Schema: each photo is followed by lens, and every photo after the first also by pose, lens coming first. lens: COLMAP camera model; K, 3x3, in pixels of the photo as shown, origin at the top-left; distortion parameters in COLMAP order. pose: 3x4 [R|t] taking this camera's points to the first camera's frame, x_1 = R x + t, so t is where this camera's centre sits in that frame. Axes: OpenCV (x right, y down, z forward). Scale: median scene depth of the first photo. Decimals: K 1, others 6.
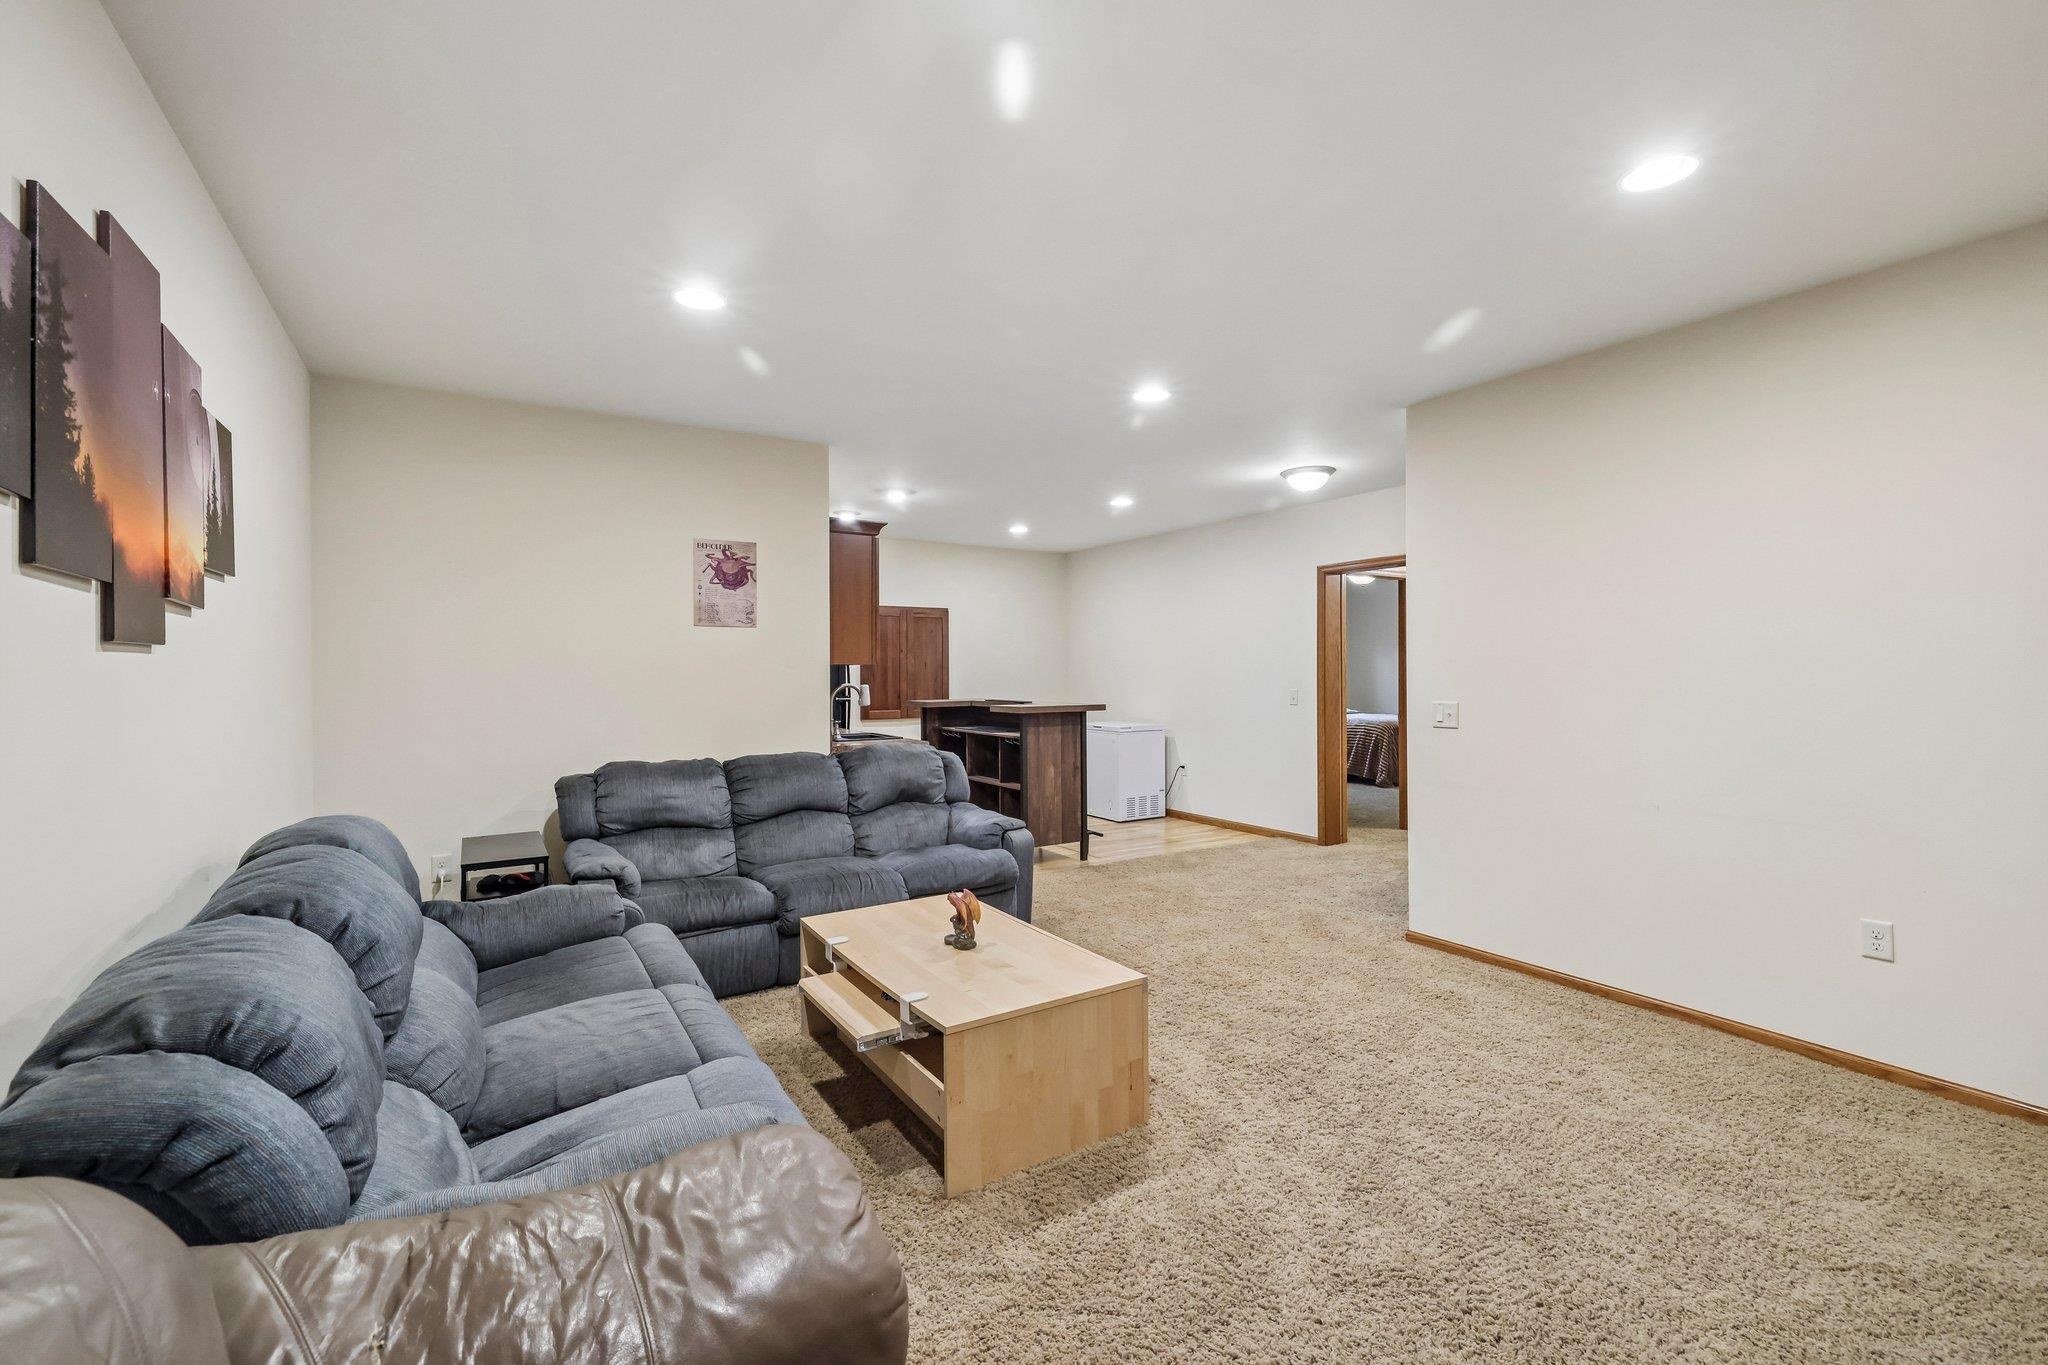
lens RADIAL K [[862.1, 0, 1014.3], [0, 862.1, 677.6], [0, 0, 1]] dist [-0.003001, 0.001489]
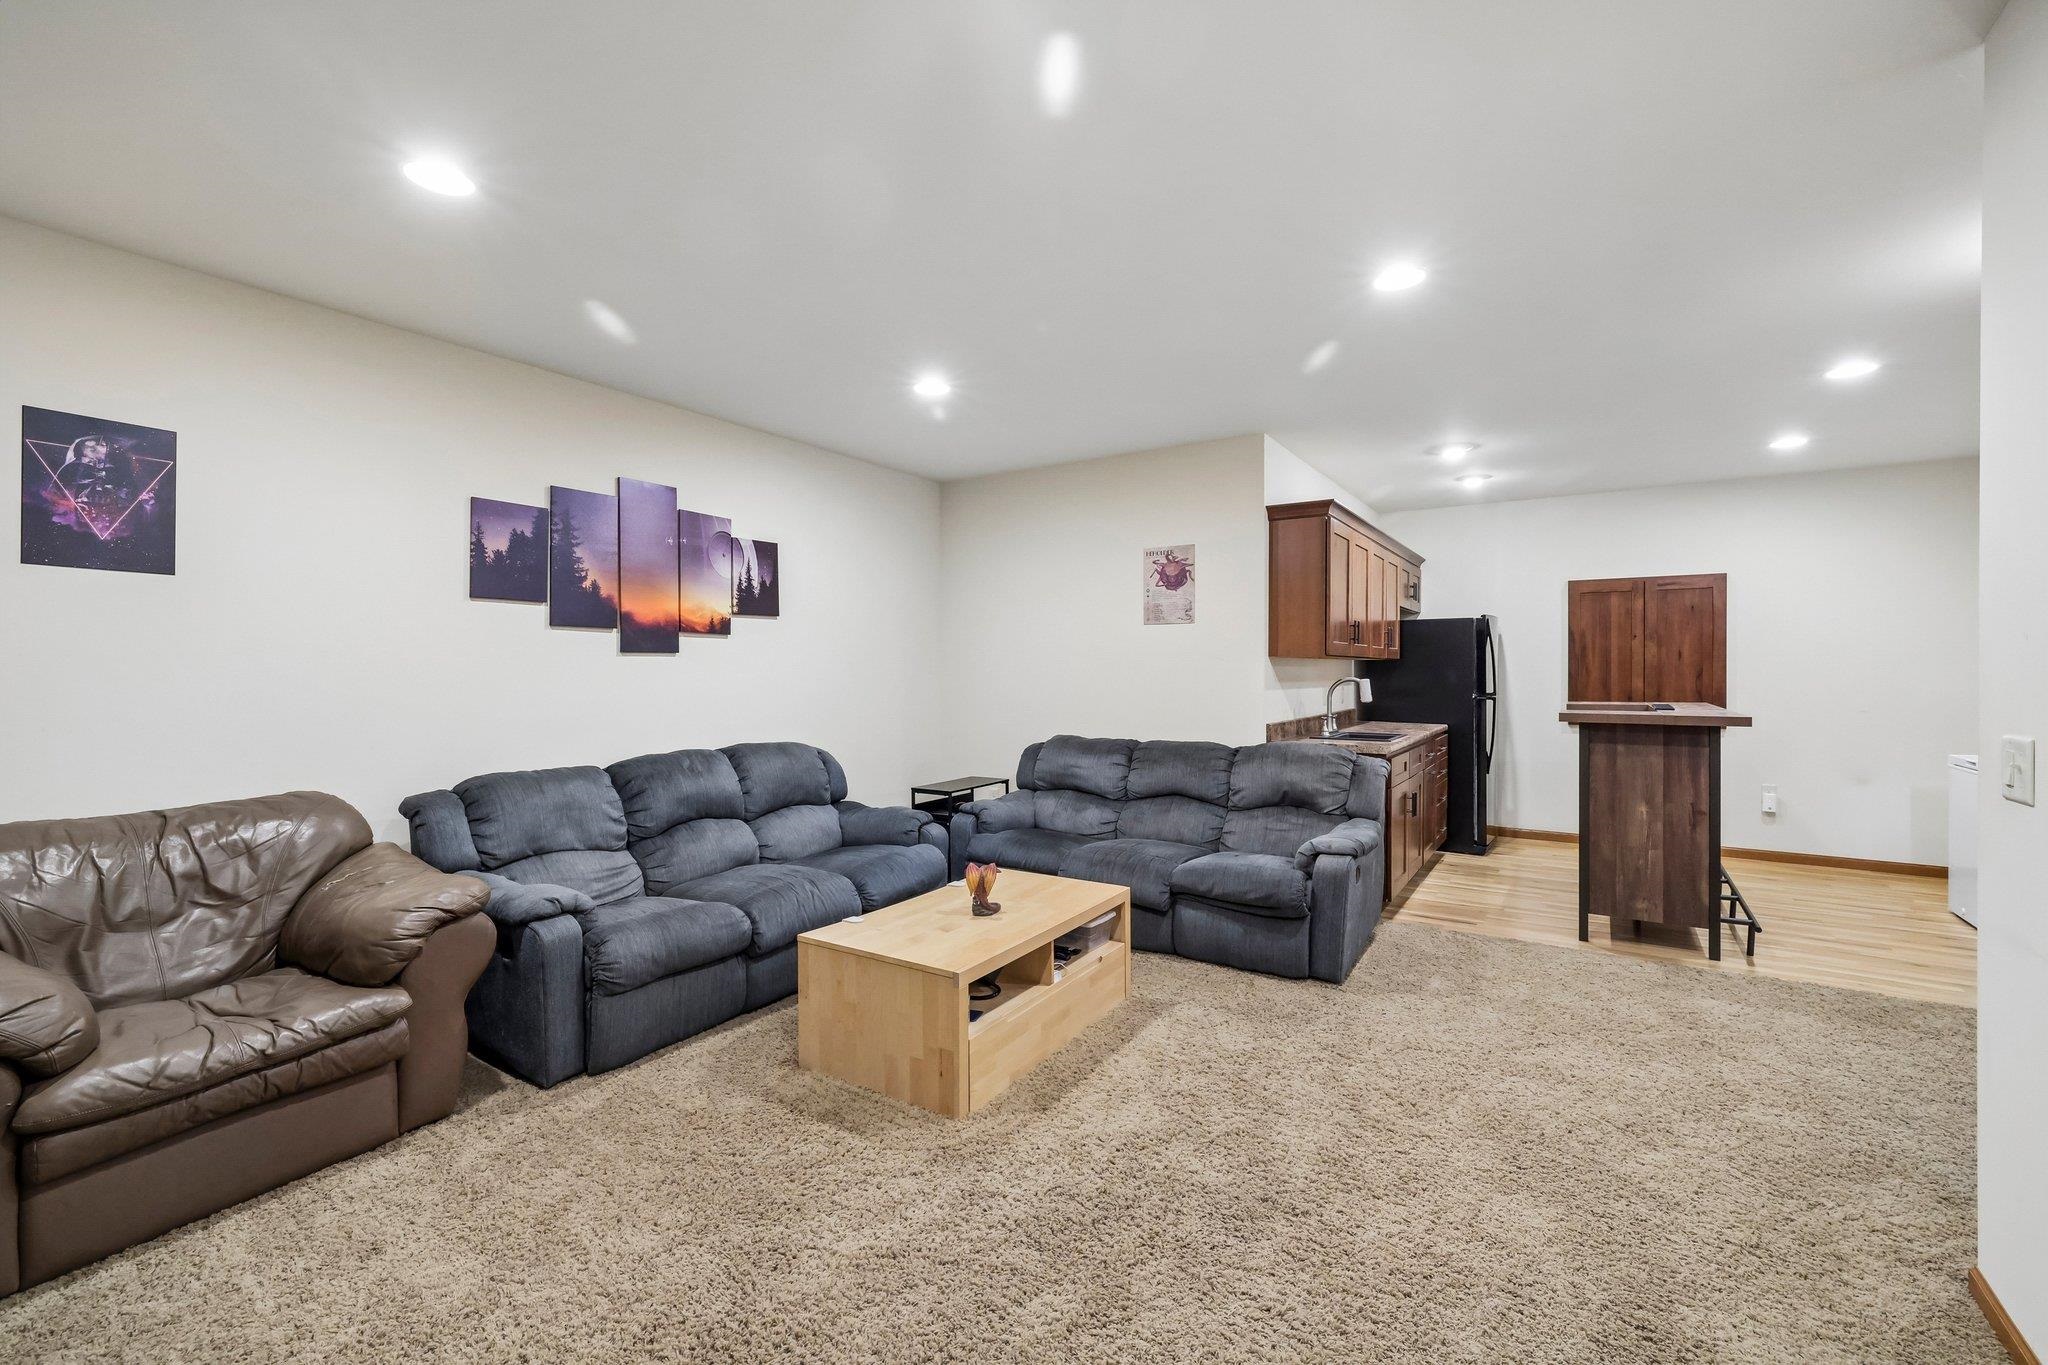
lens RADIAL K [[862.1, 0, 1014.1], [0, 862.1, 671.8], [0, 0, 1]] dist [-0.003001, 0.001489]
pose [[0.418636, 0.006408, -0.908132, 0.585913], [-0.006036, 0.999973, 0.004274, -0.000902], [0.908134, 0.003692, 0.418663, 0.350758]]
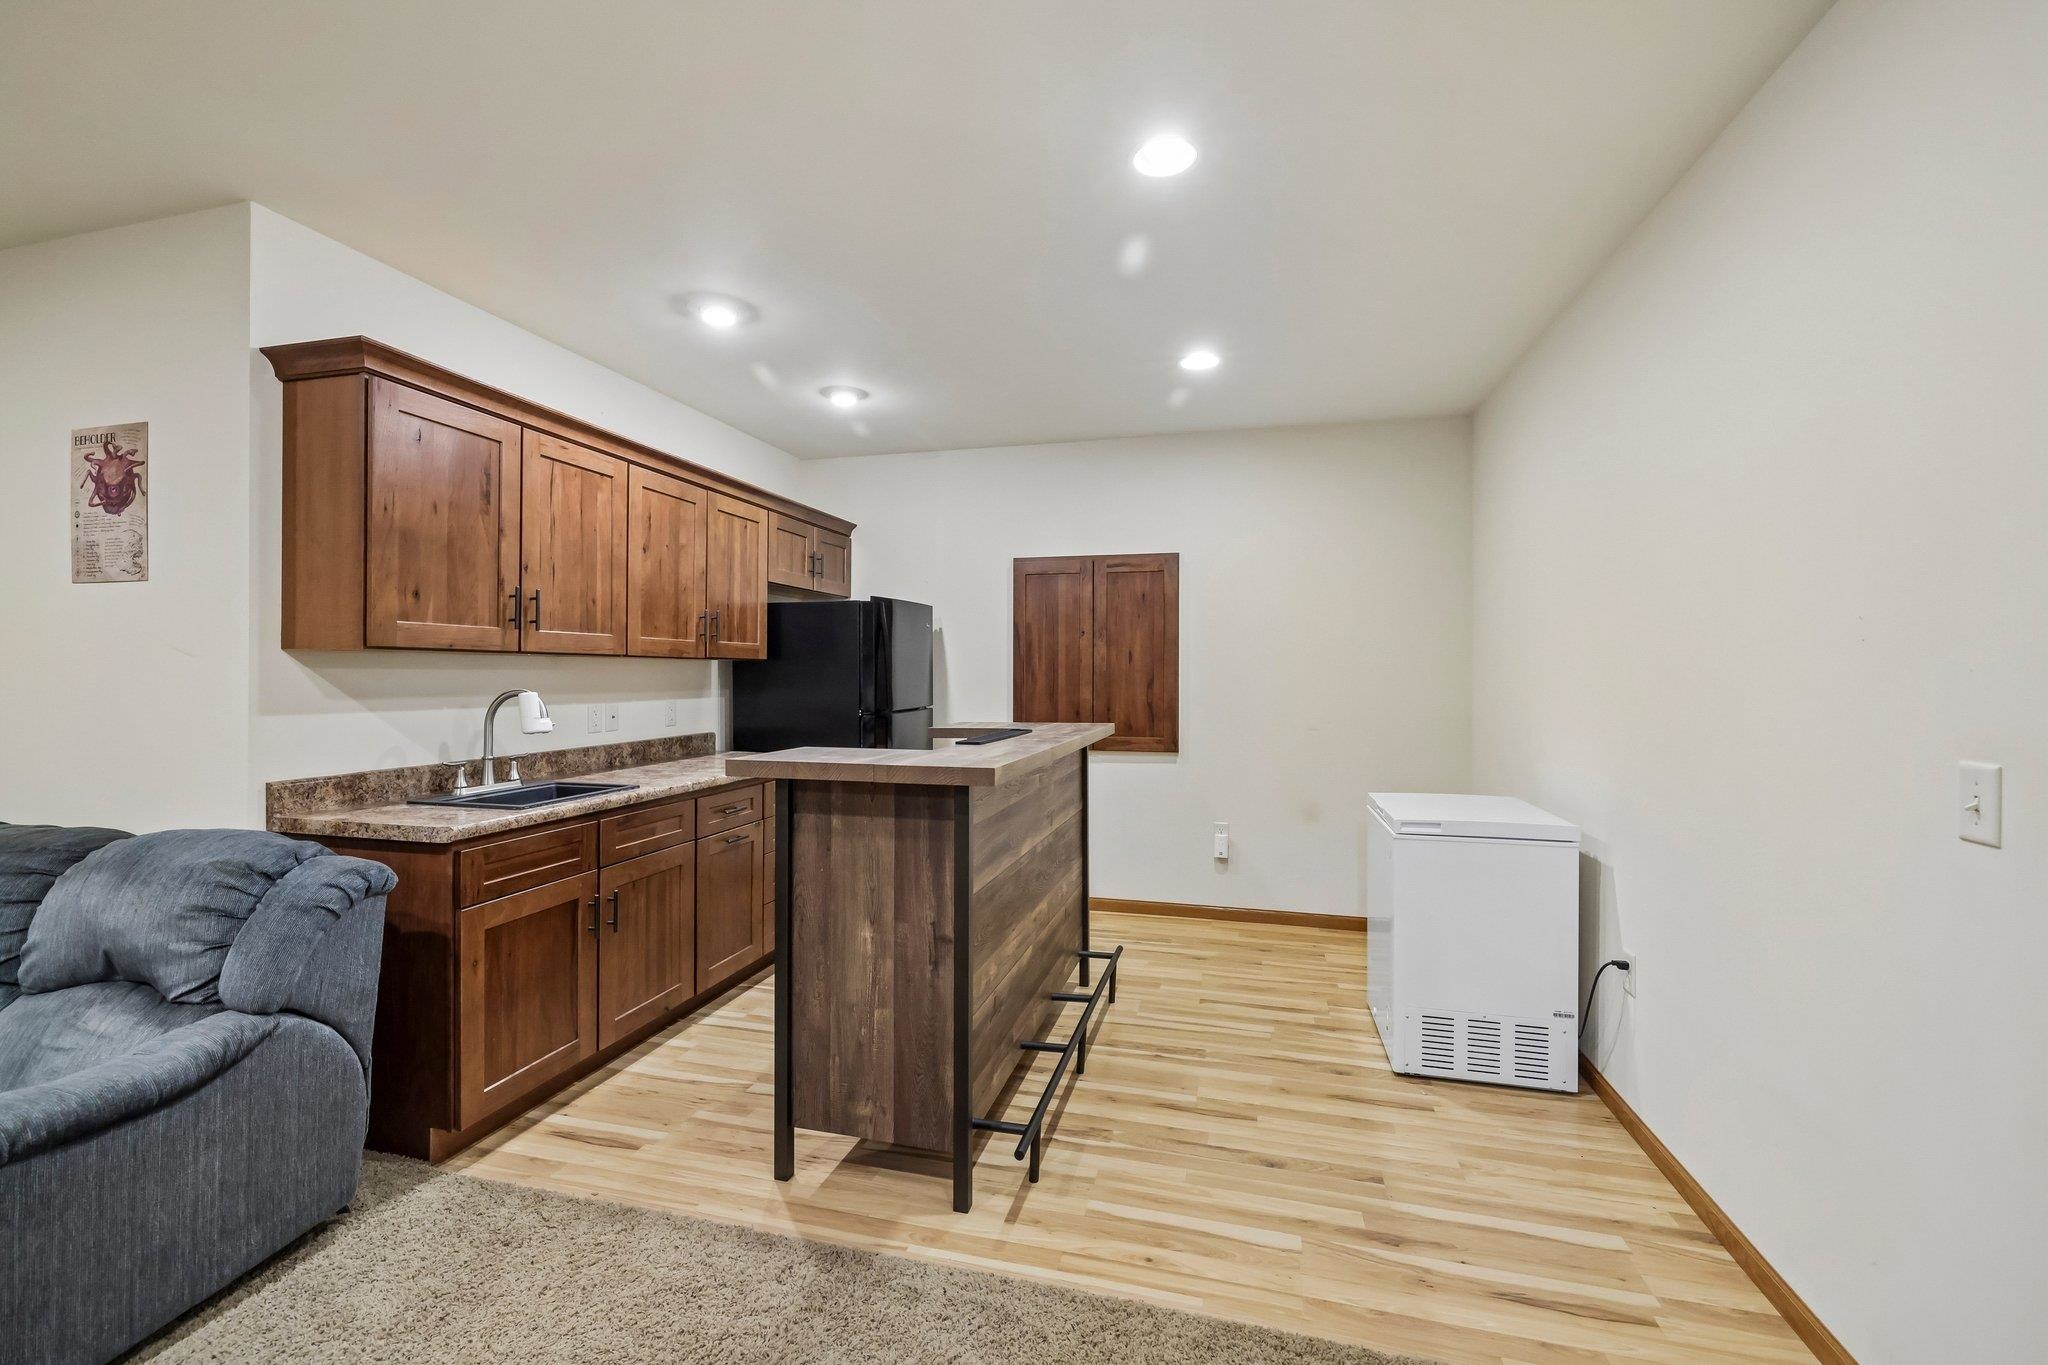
lens RADIAL K [[862.1, 0, 1013.7], [0, 862.1, 679.0], [0, 0, 1]] dist [-0.003001, 0.001489]
pose [[0.686857, 0.011396, -0.726703, 0.459666], [-0.010082, 0.999930, 0.006151, -0.006214], [0.726722, 0.003102, 0.686924, 1.032744]]
